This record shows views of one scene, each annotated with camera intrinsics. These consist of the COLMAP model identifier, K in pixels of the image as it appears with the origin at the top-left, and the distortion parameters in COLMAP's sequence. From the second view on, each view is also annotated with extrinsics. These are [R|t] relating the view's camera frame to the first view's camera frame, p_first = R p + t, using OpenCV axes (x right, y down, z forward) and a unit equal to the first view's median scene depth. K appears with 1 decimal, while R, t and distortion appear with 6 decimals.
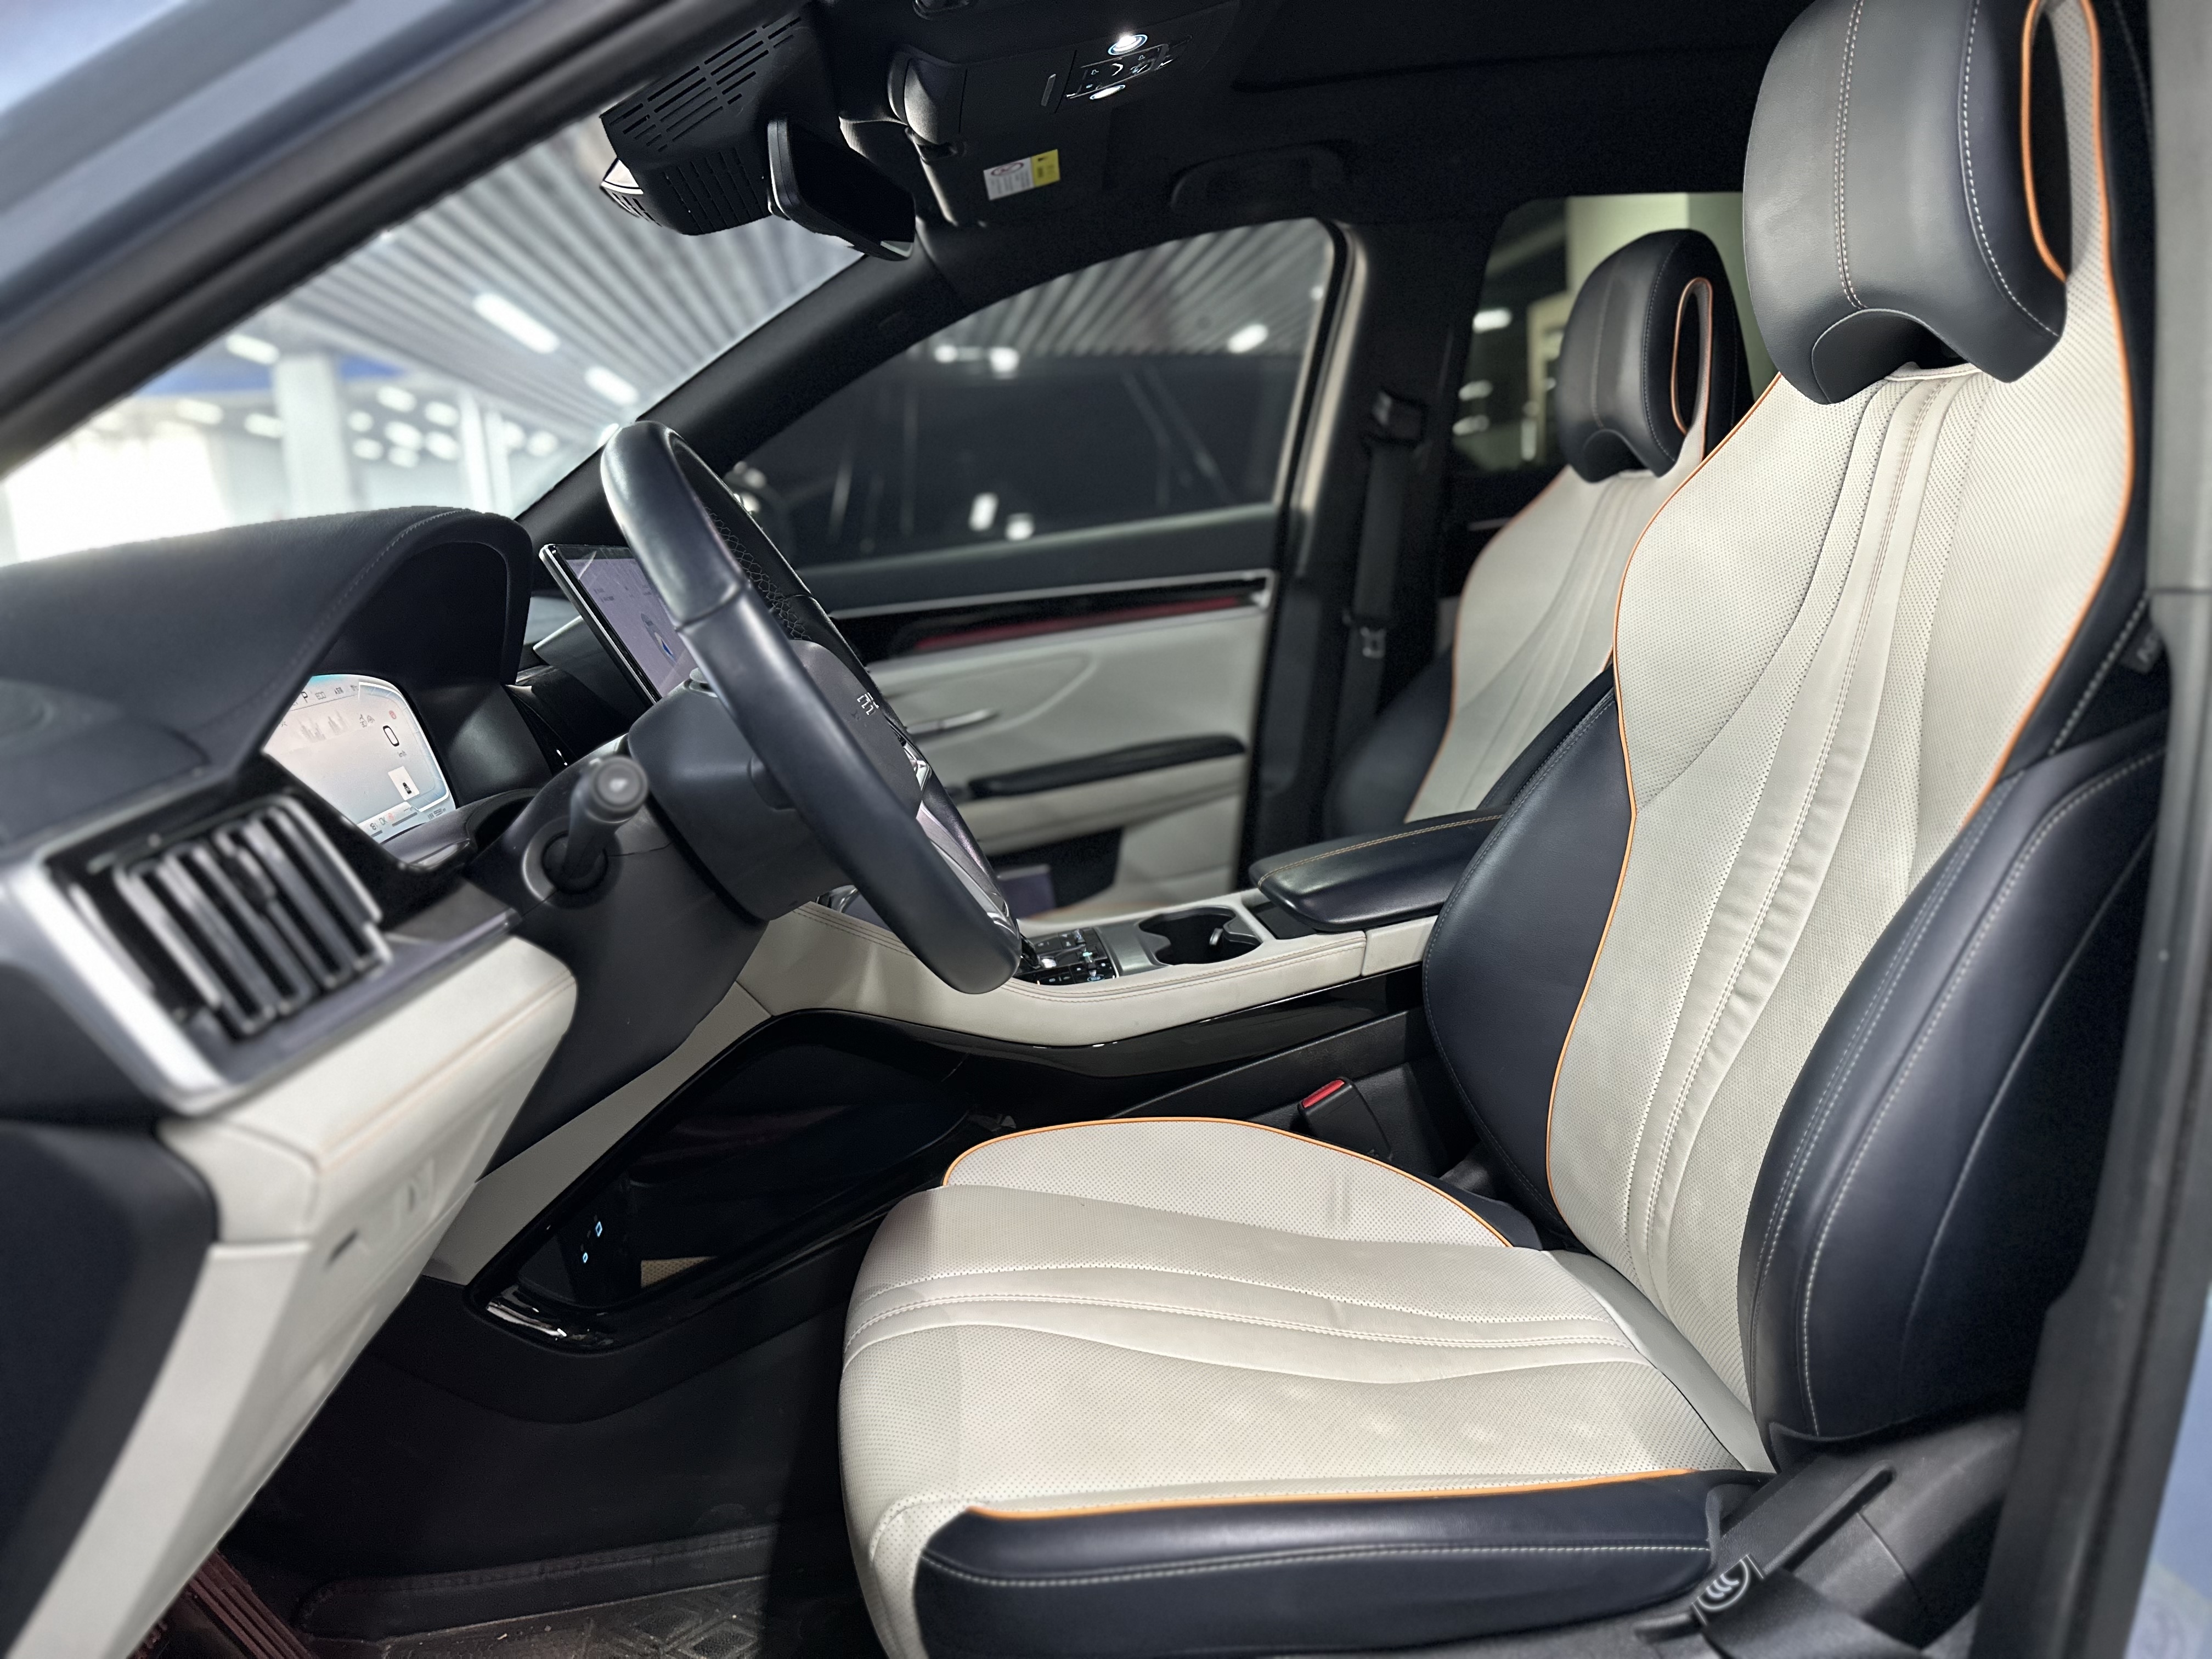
lens RADIAL K [[1552.0, 0, 1106.8], [0, 1552.0, 853.2], [0, 0, 1]] dist [0.034293, -0.000068]
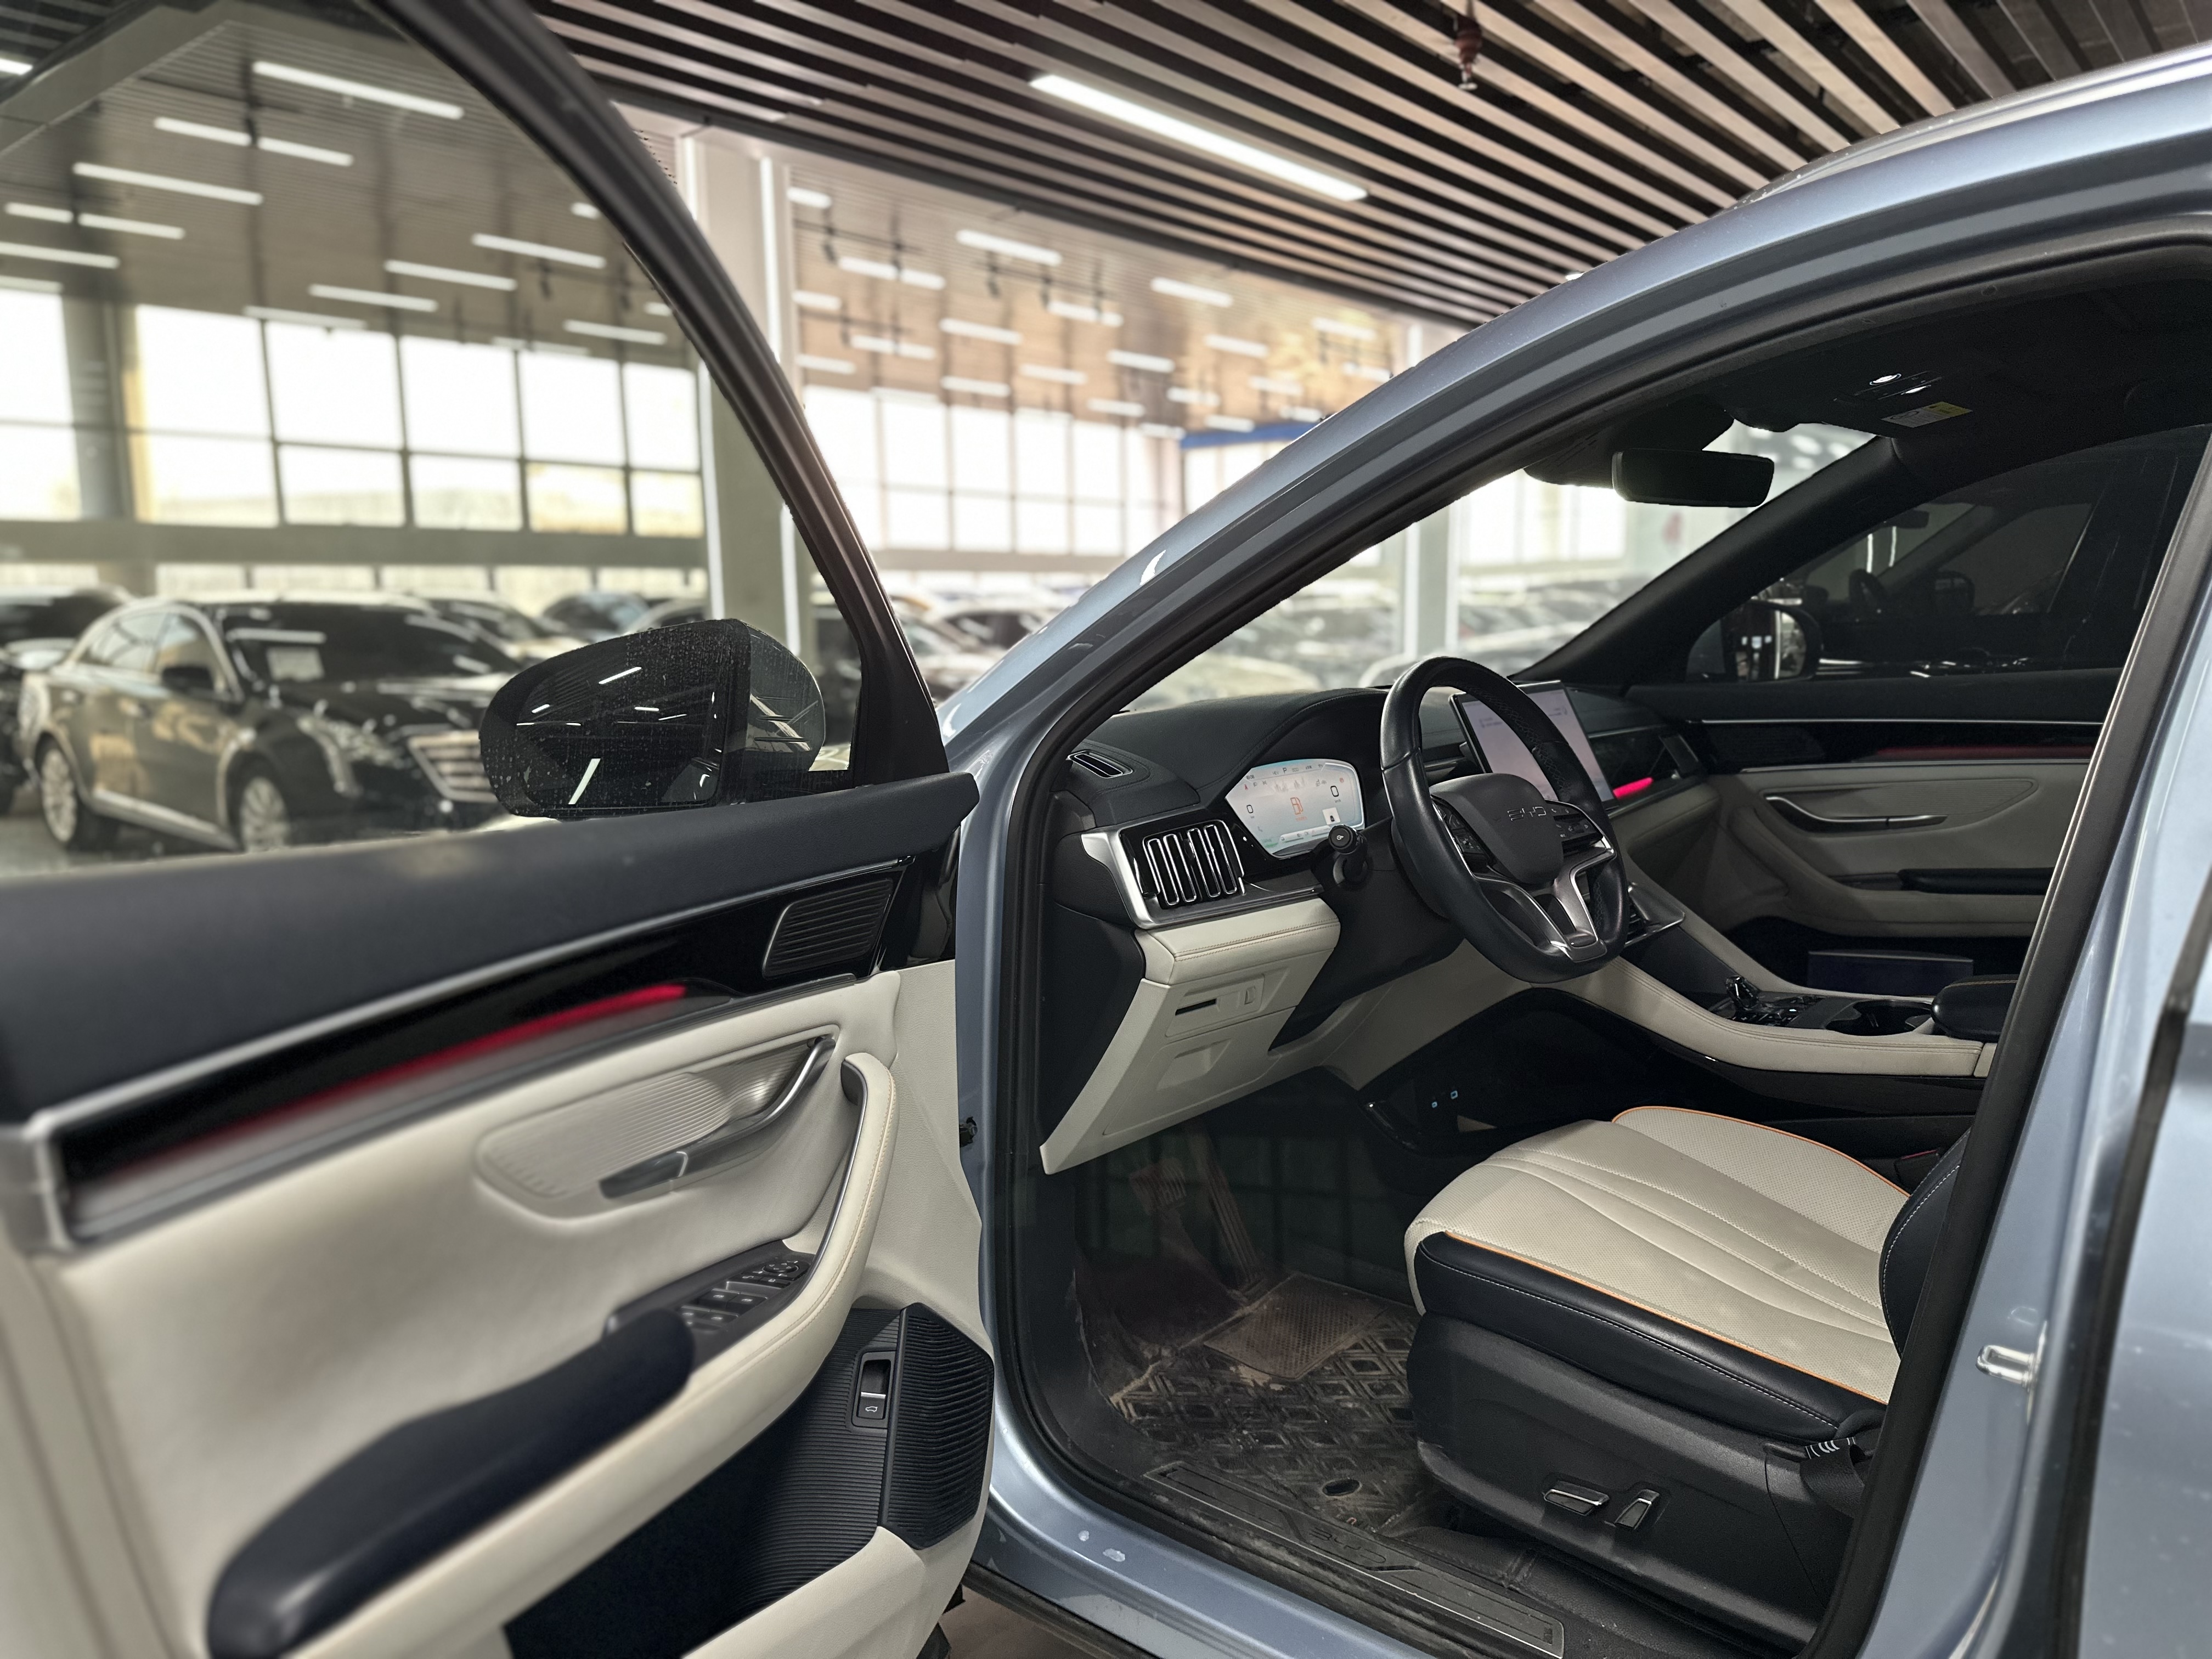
lens RADIAL K [[1552.0, 0, 1106.8], [0, 1552.0, 853.2], [0, 0, 1]] dist [0.034293, -0.000068]
pose [[0.673468, 0.183649, -0.716040, 0.948395], [-0.179789, 0.980255, 0.082315, -0.130633], [0.717019, 0.073299, 0.693189, -0.700031]]
